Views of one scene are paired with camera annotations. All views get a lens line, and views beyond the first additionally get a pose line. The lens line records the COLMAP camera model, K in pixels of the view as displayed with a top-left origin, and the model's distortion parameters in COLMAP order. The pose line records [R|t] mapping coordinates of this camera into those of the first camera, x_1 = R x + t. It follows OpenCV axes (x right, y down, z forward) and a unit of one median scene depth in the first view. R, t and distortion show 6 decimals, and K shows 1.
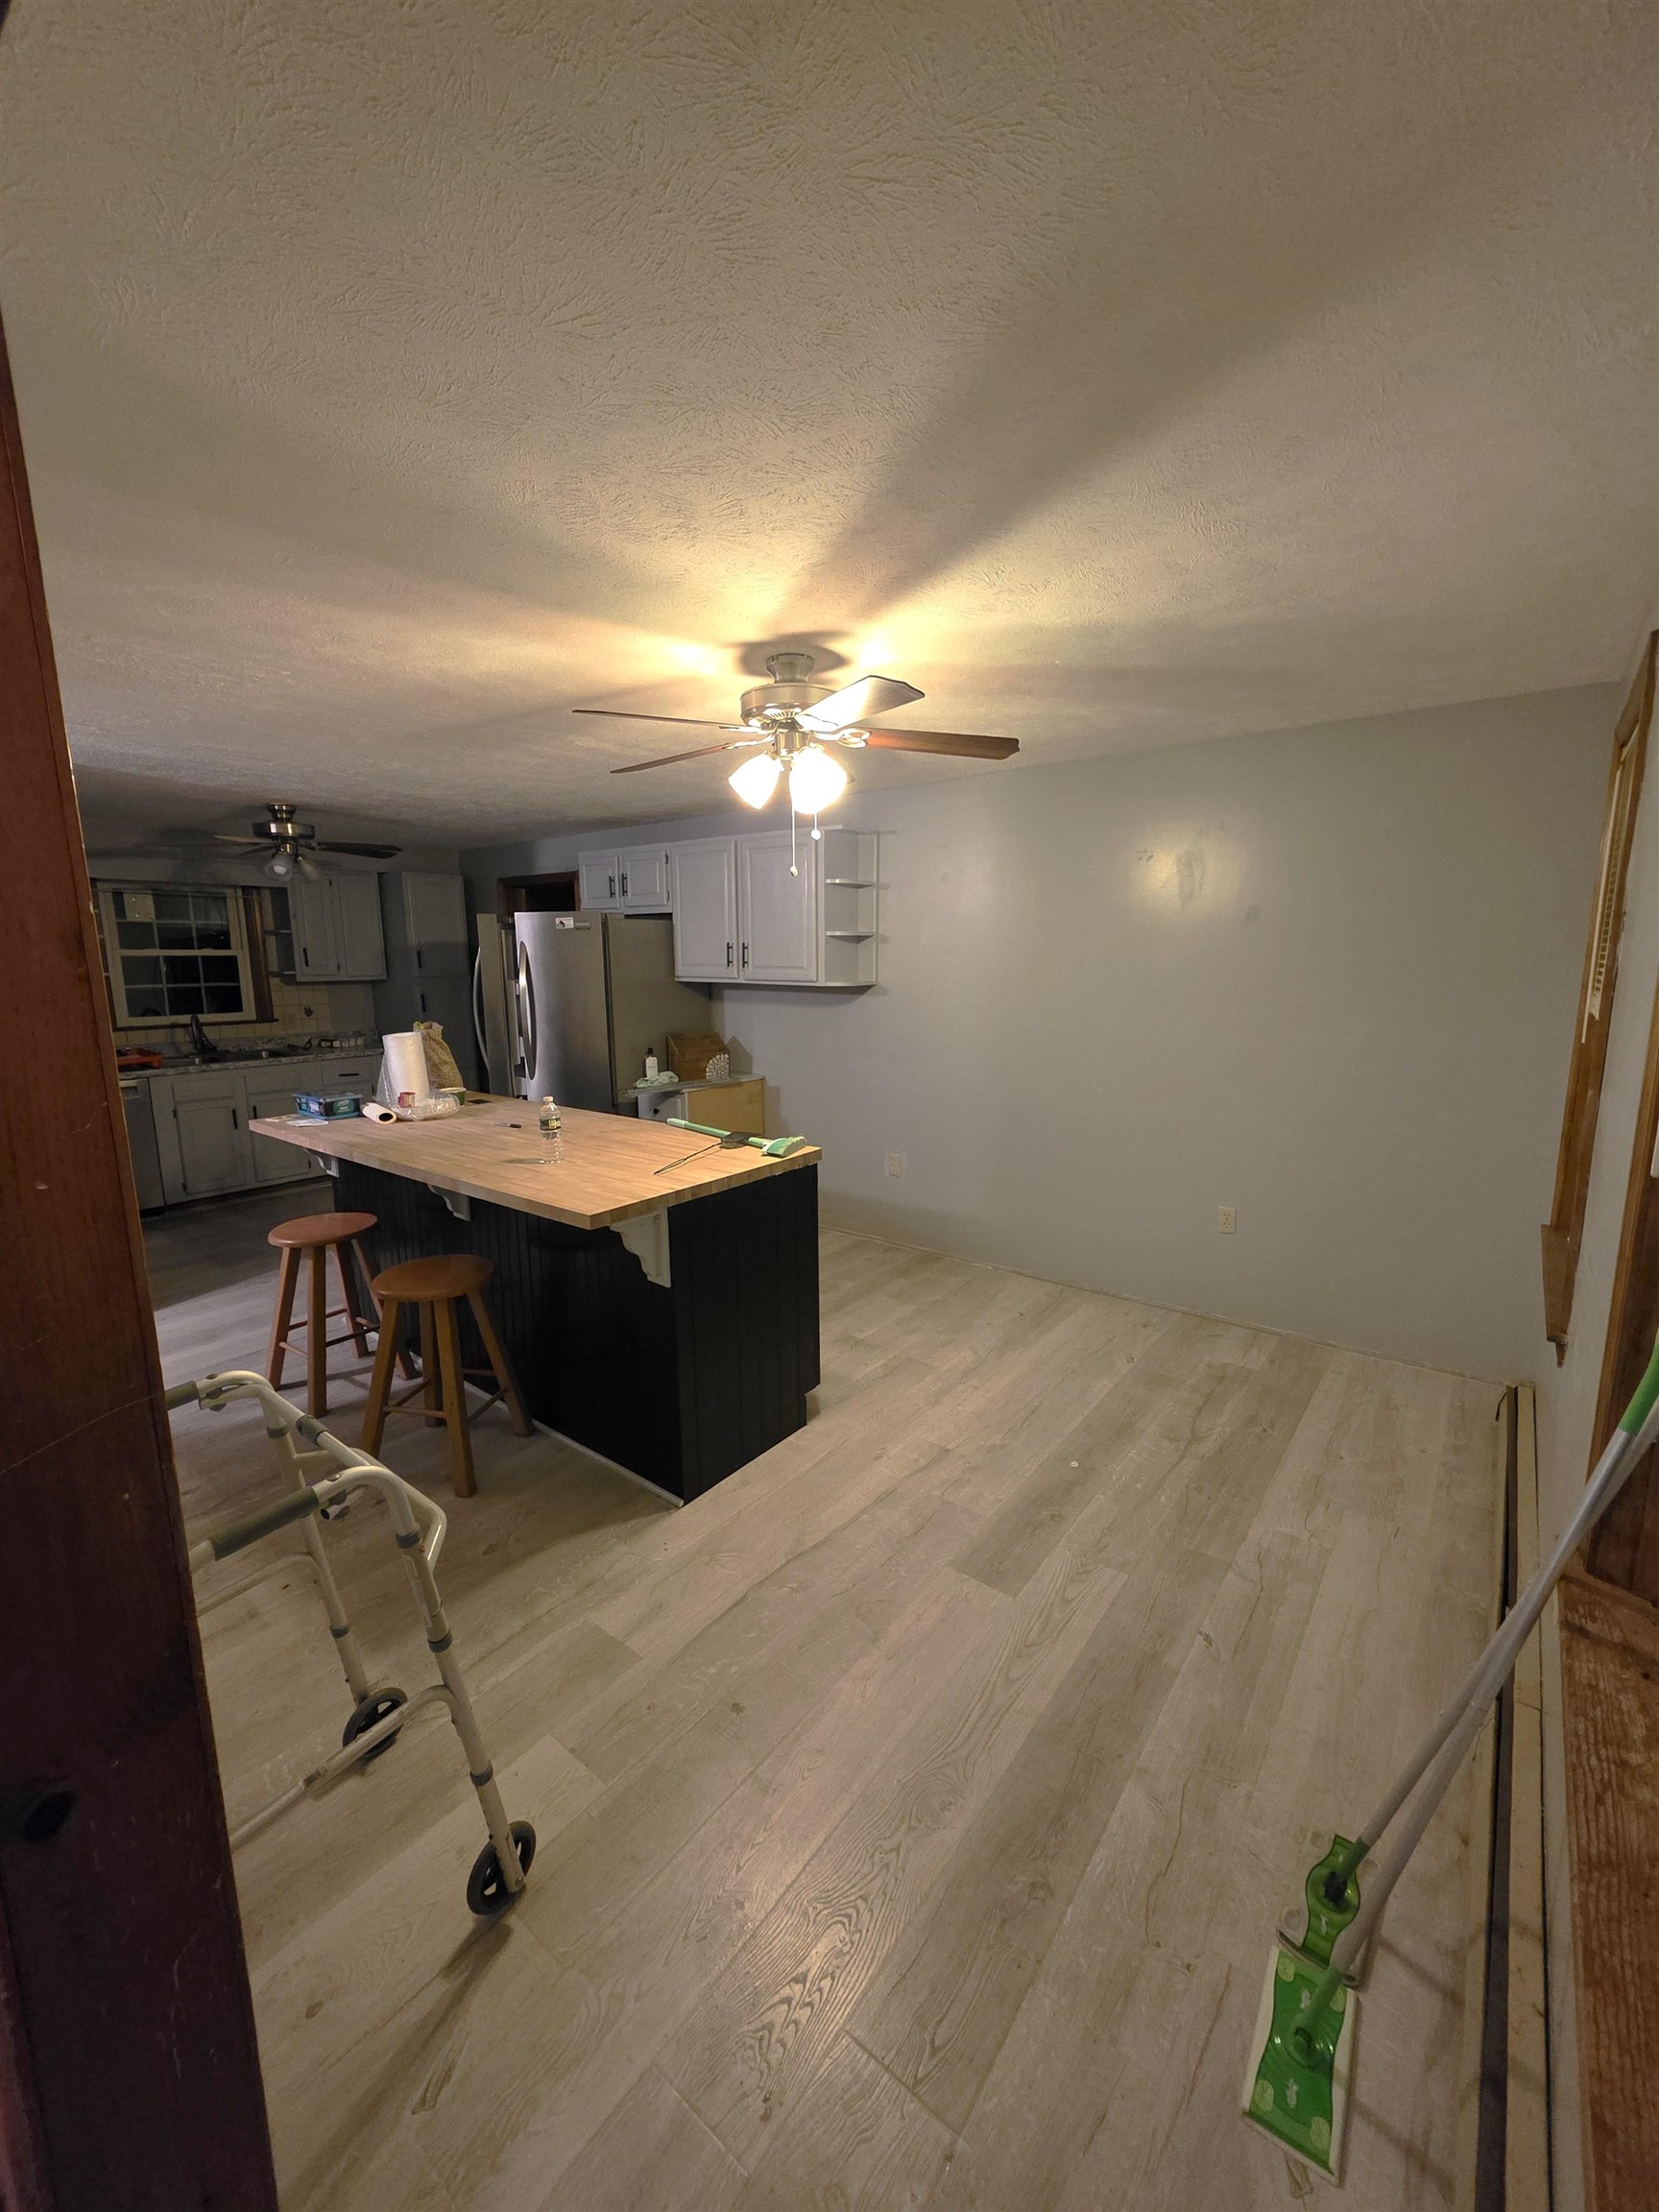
lens RADIAL K [[887.8, 0, 822.8], [0, 887.8, 1108.0], [0, 0, 1]] dist [0.001783, 0.000449]
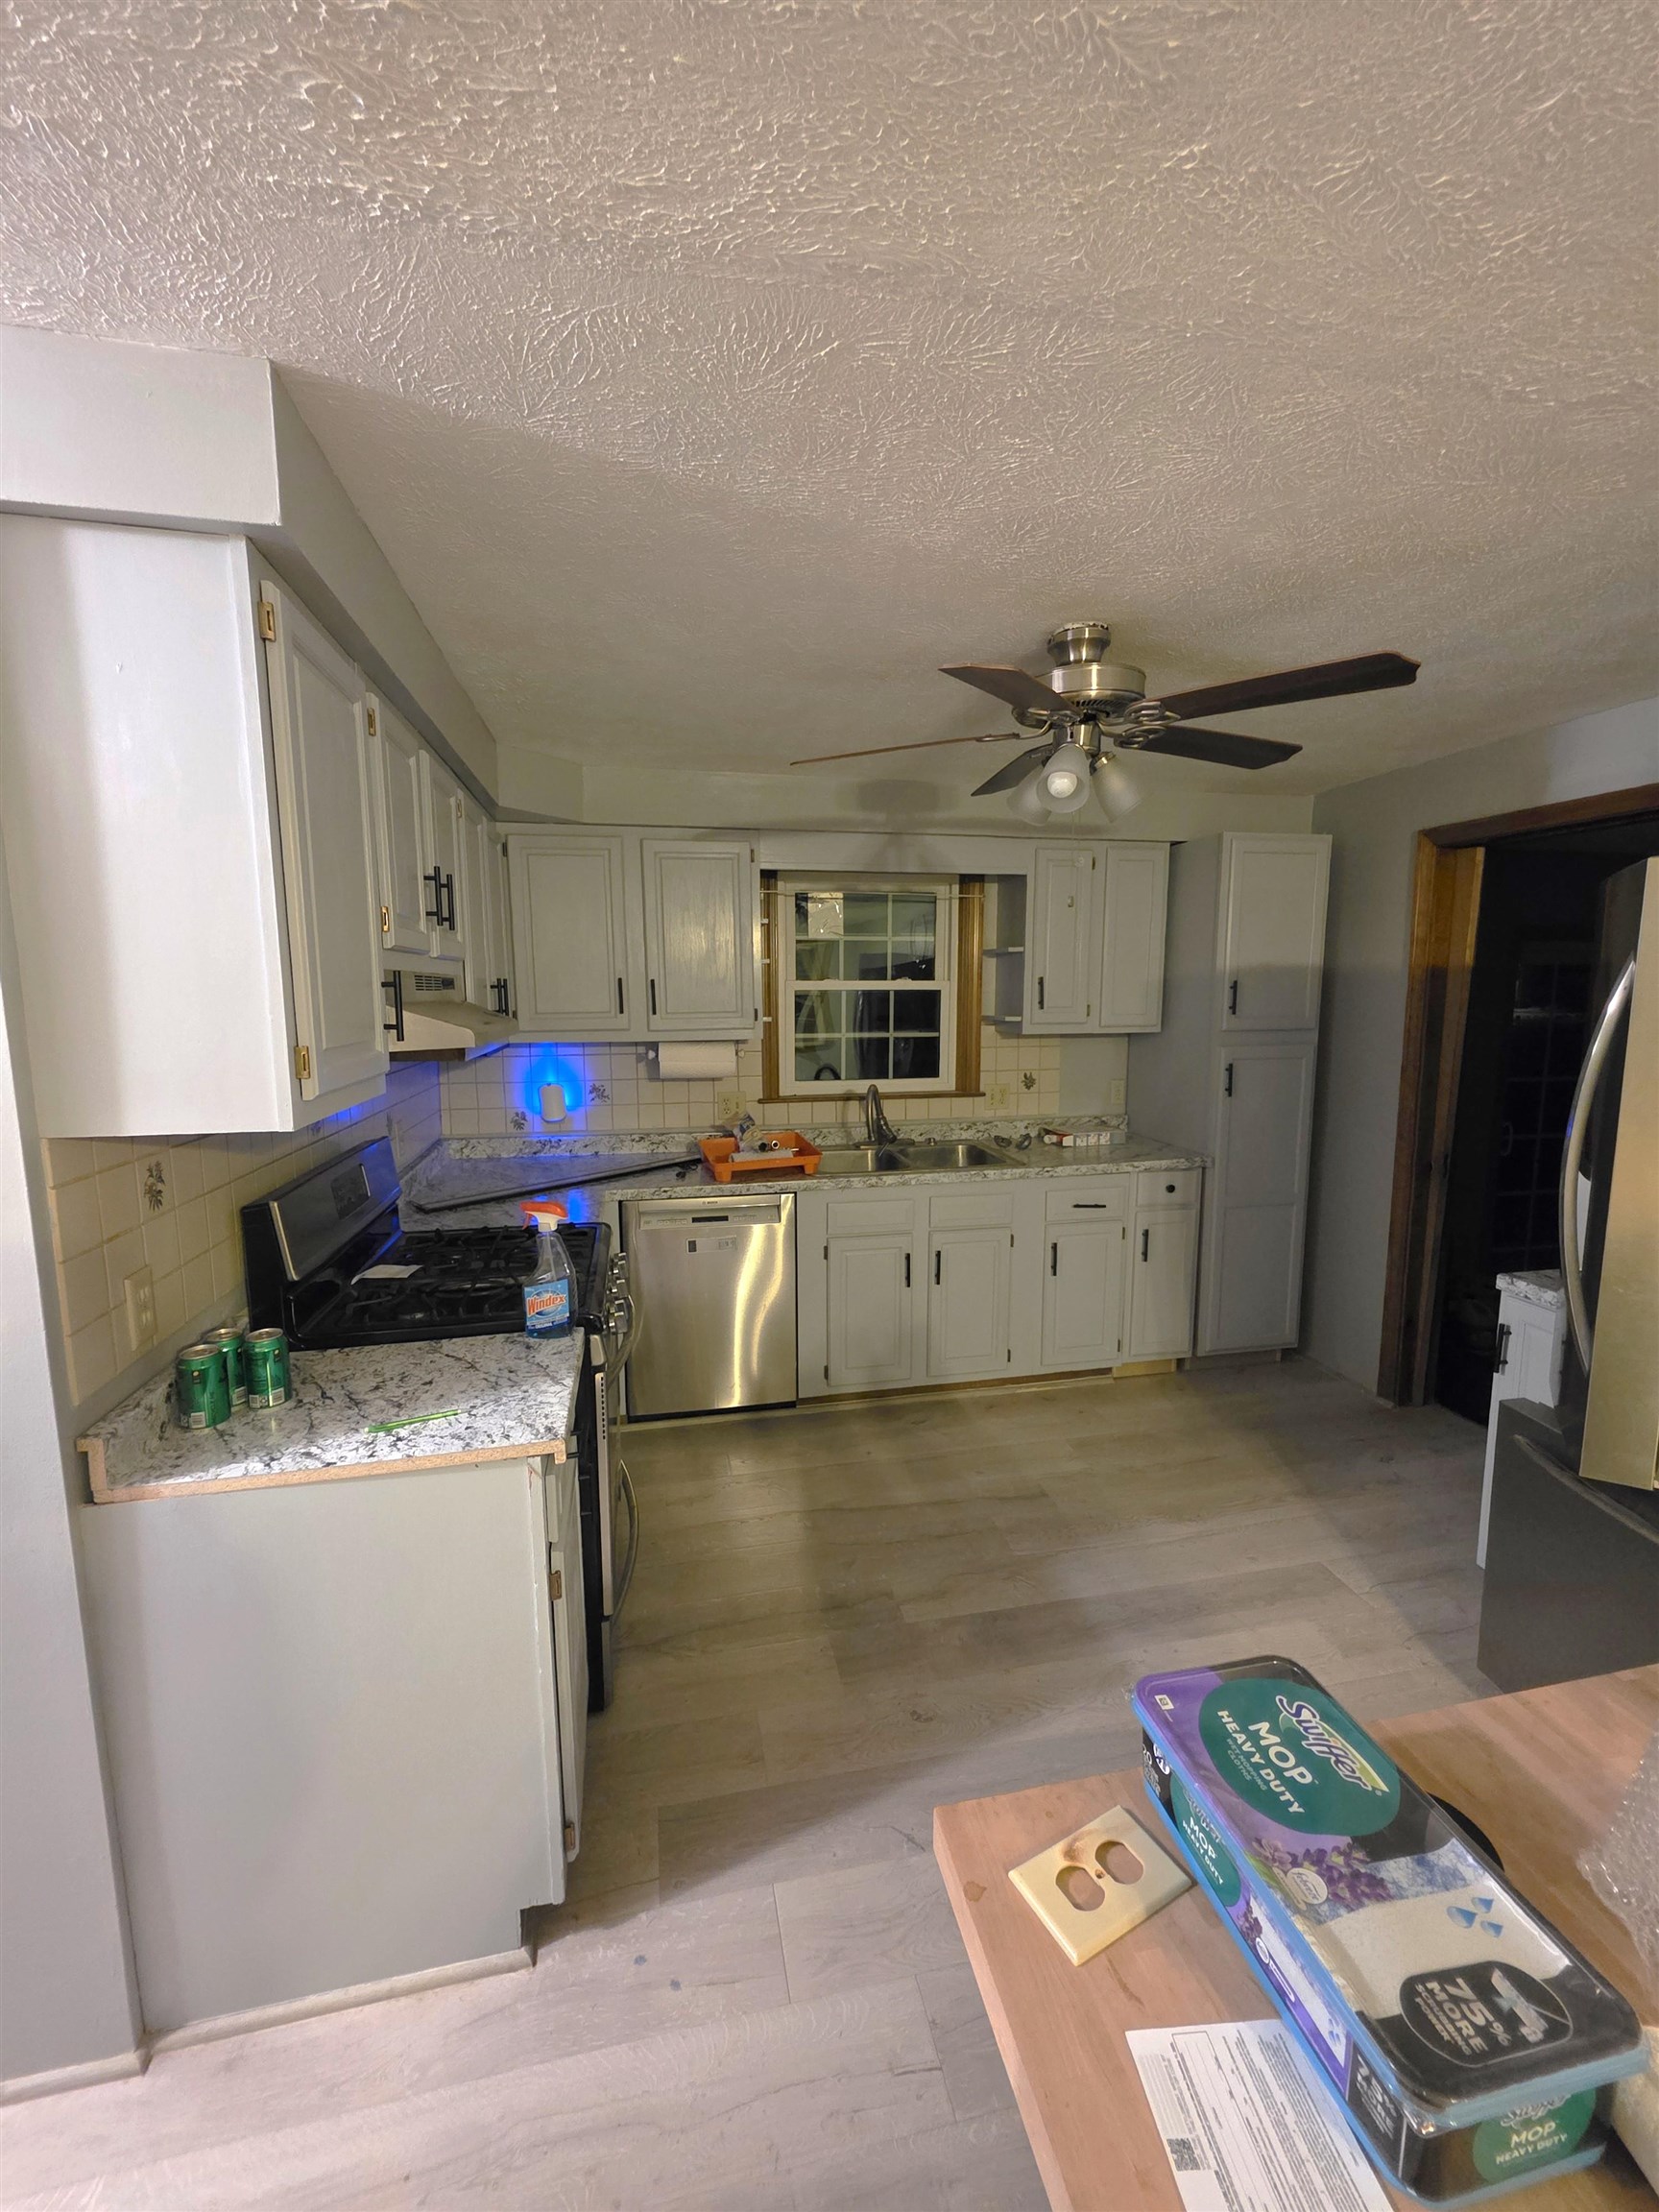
lens RADIAL K [[887.8, 0, 825.3], [0, 887.8, 1106.1], [0, 0, 1]] dist [0.001783, 0.000449]
pose [[0.766407, 0.087518, -0.636365, -0.316287], [-0.109329, 0.993993, 0.005032, -0.084645], [0.632983, 0.065717, 0.771372, 0.471286]]
